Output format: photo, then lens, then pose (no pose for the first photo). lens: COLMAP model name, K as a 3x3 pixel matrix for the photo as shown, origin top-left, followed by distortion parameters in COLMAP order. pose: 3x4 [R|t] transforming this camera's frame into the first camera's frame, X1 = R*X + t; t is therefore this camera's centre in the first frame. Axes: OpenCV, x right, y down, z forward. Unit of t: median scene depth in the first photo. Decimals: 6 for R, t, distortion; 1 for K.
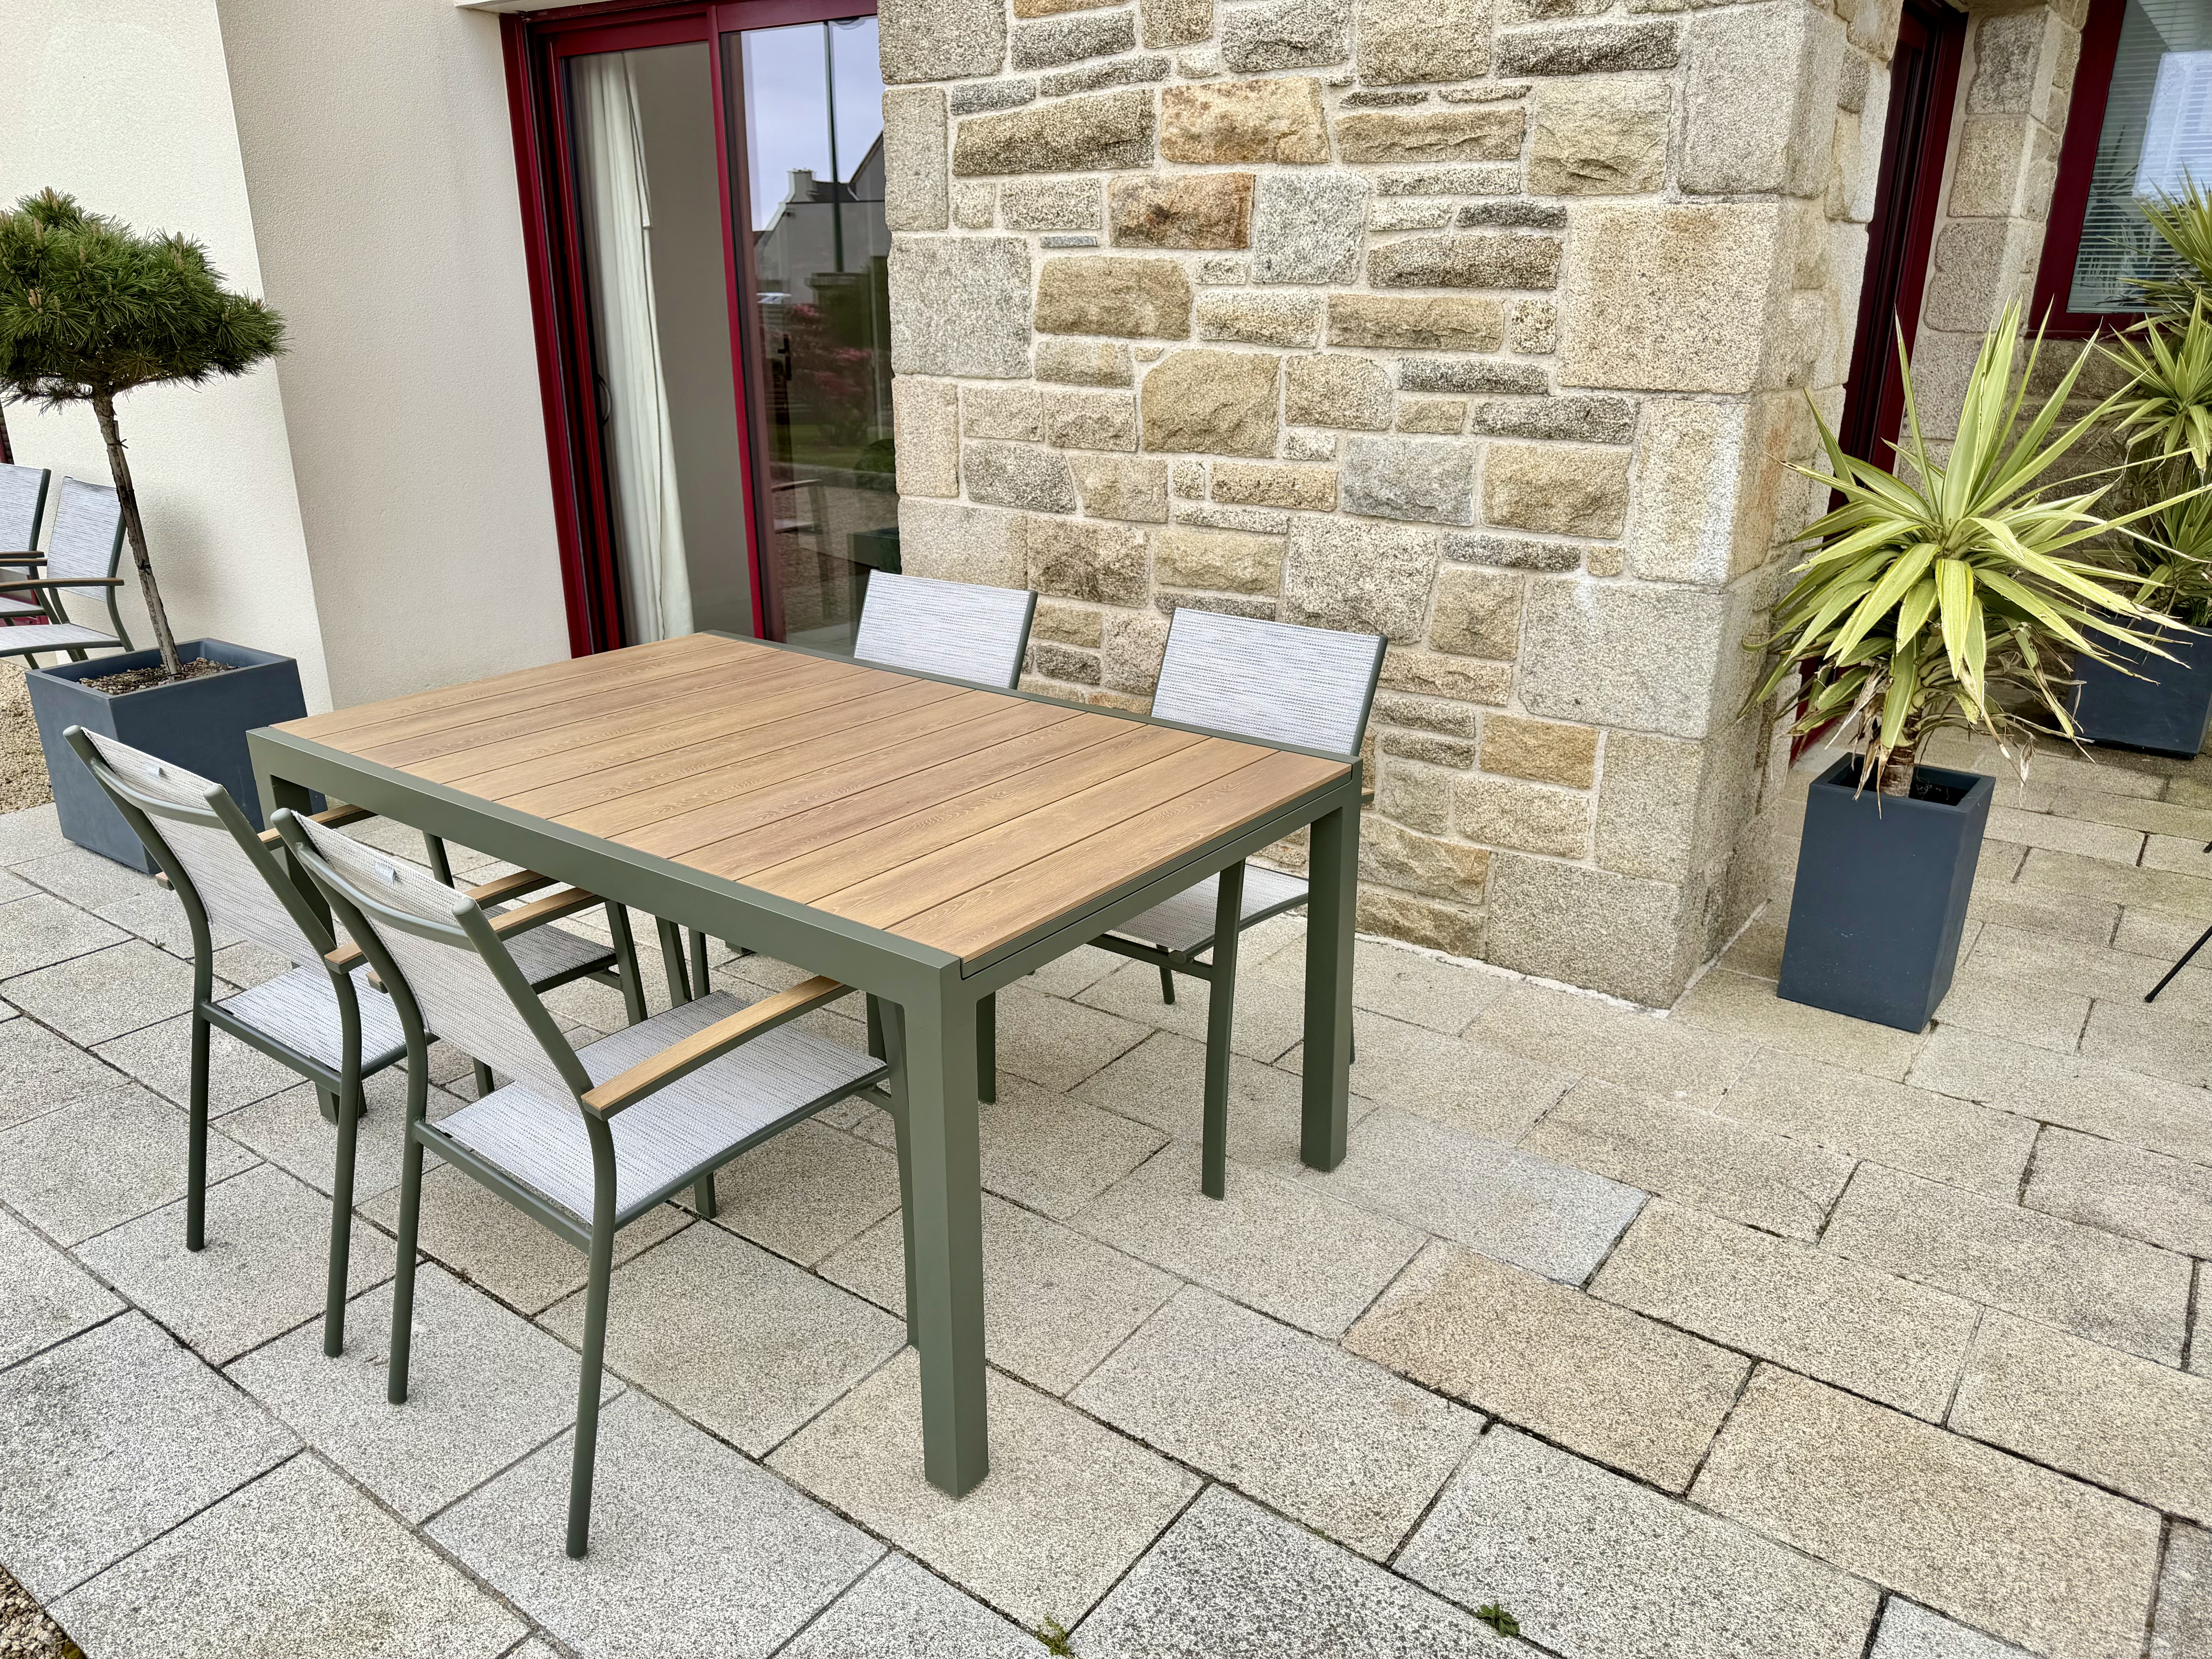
lens RADIAL K [[1583.5, 0, 1086.1], [0, 1583.5, 833.5], [0, 0, 1]] dist [0.045171, -0.048683]
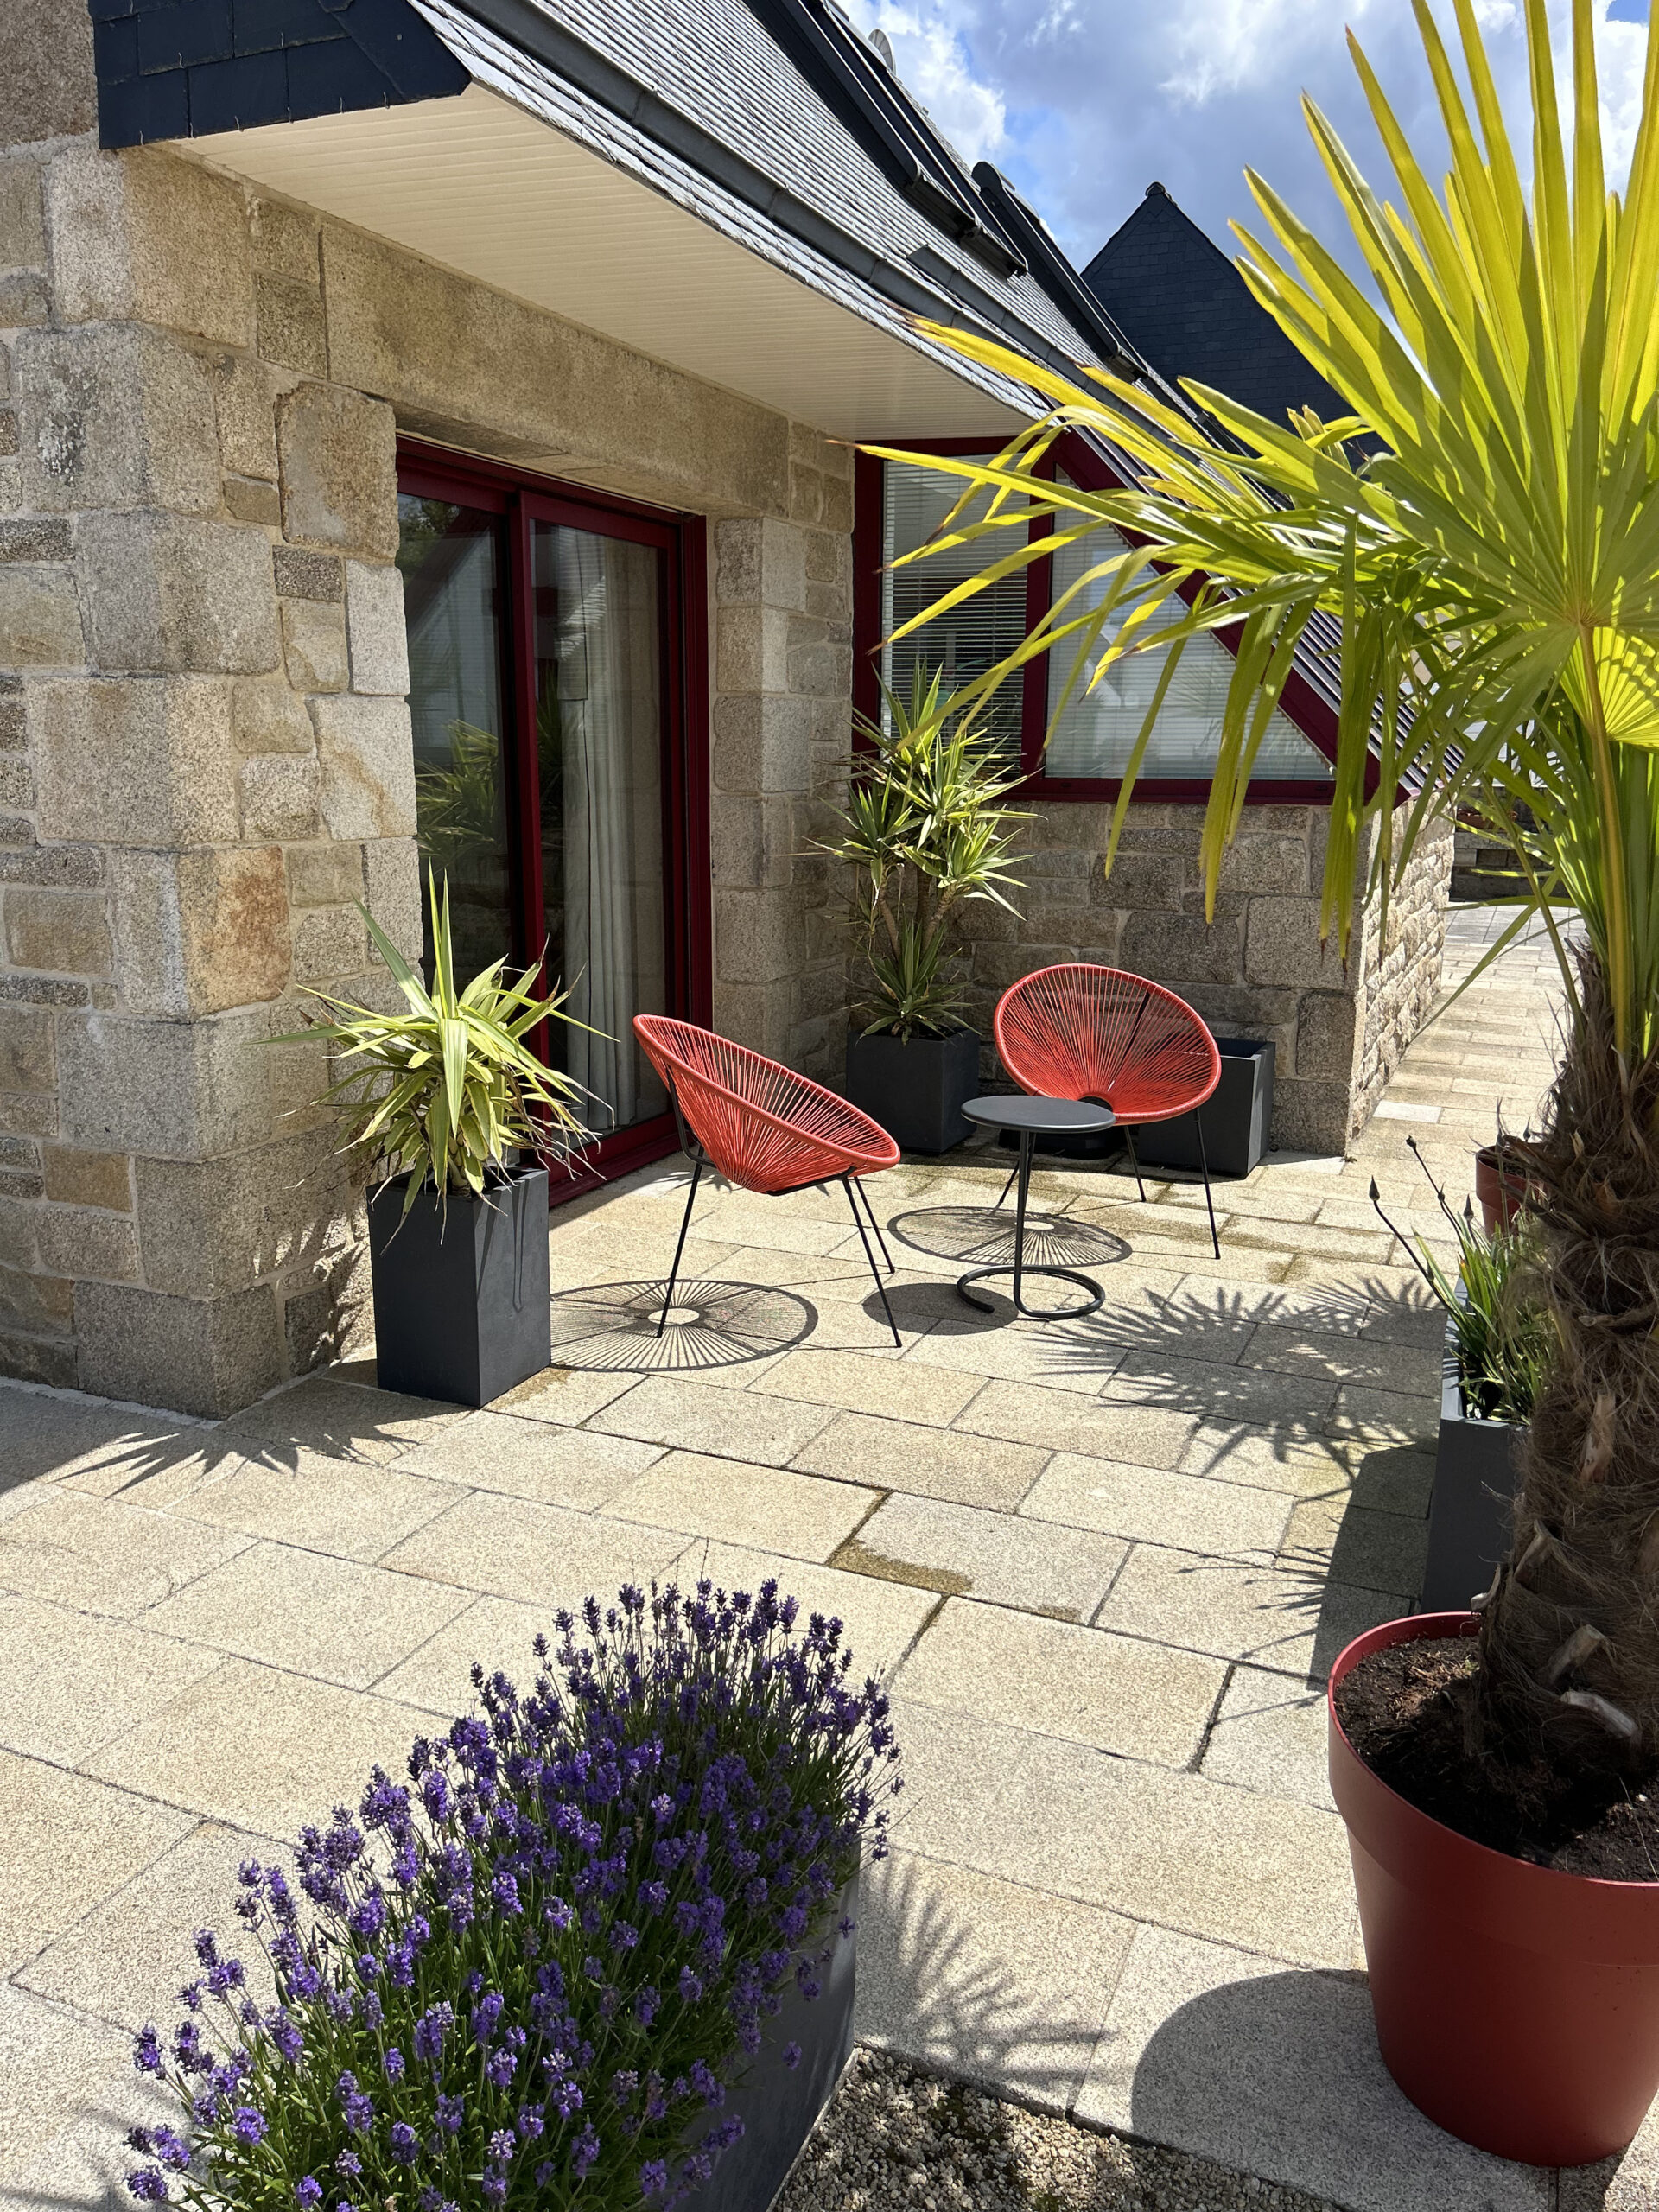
lens RADIAL K [[1666.3, 0, 823.2], [0, 1666.3, 1096.0], [0, 0, 1]] dist [0.047473, -0.049342]
pose [[0.974785, -0.041387, 0.219274, 0.505849], [0.067674, 0.991201, -0.113759, 0.050404], [-0.212636, 0.125730, 0.969009, -0.168041]]
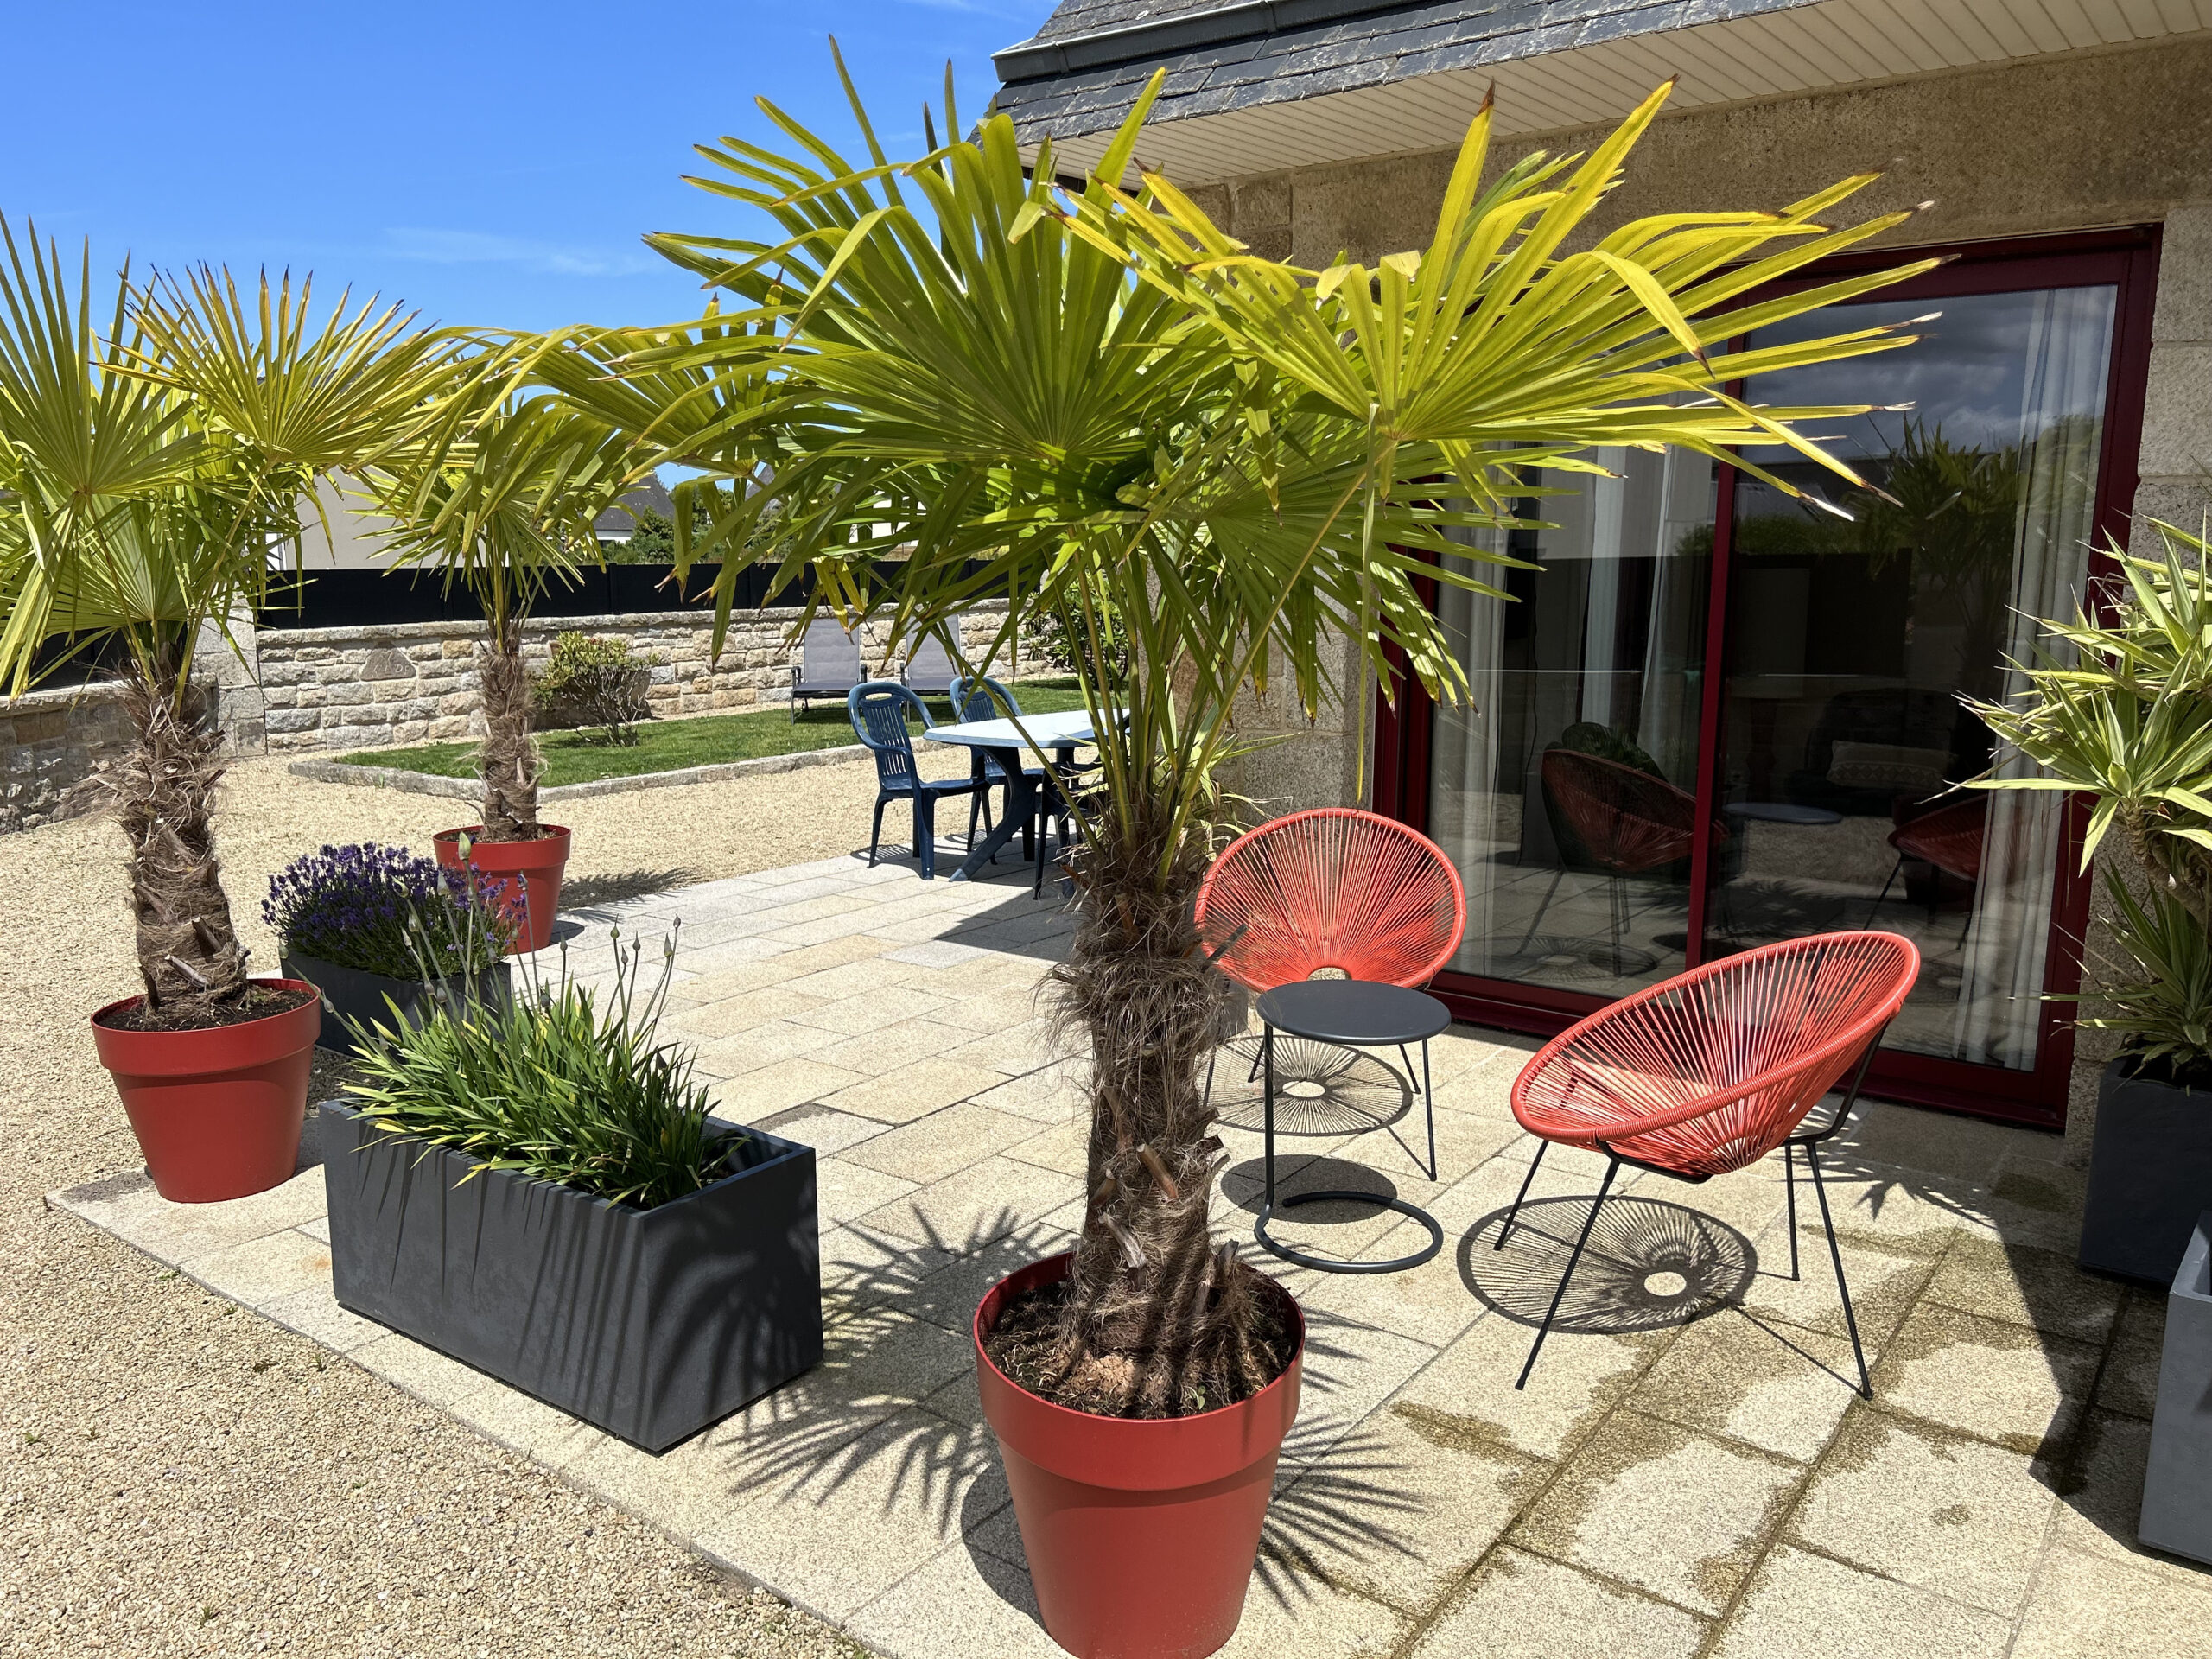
lens RADIAL K [[1666.3, 0, 1096.4], [0, 1666.3, 848.9], [0, 0, 1]] dist [0.047473, -0.049342]
pose [[-0.013334, 0.180597, -0.983467, 1.981251], [-0.325074, 0.929343, 0.175066, -0.303130], [0.945595, 0.322033, 0.046316, 0.825479]]
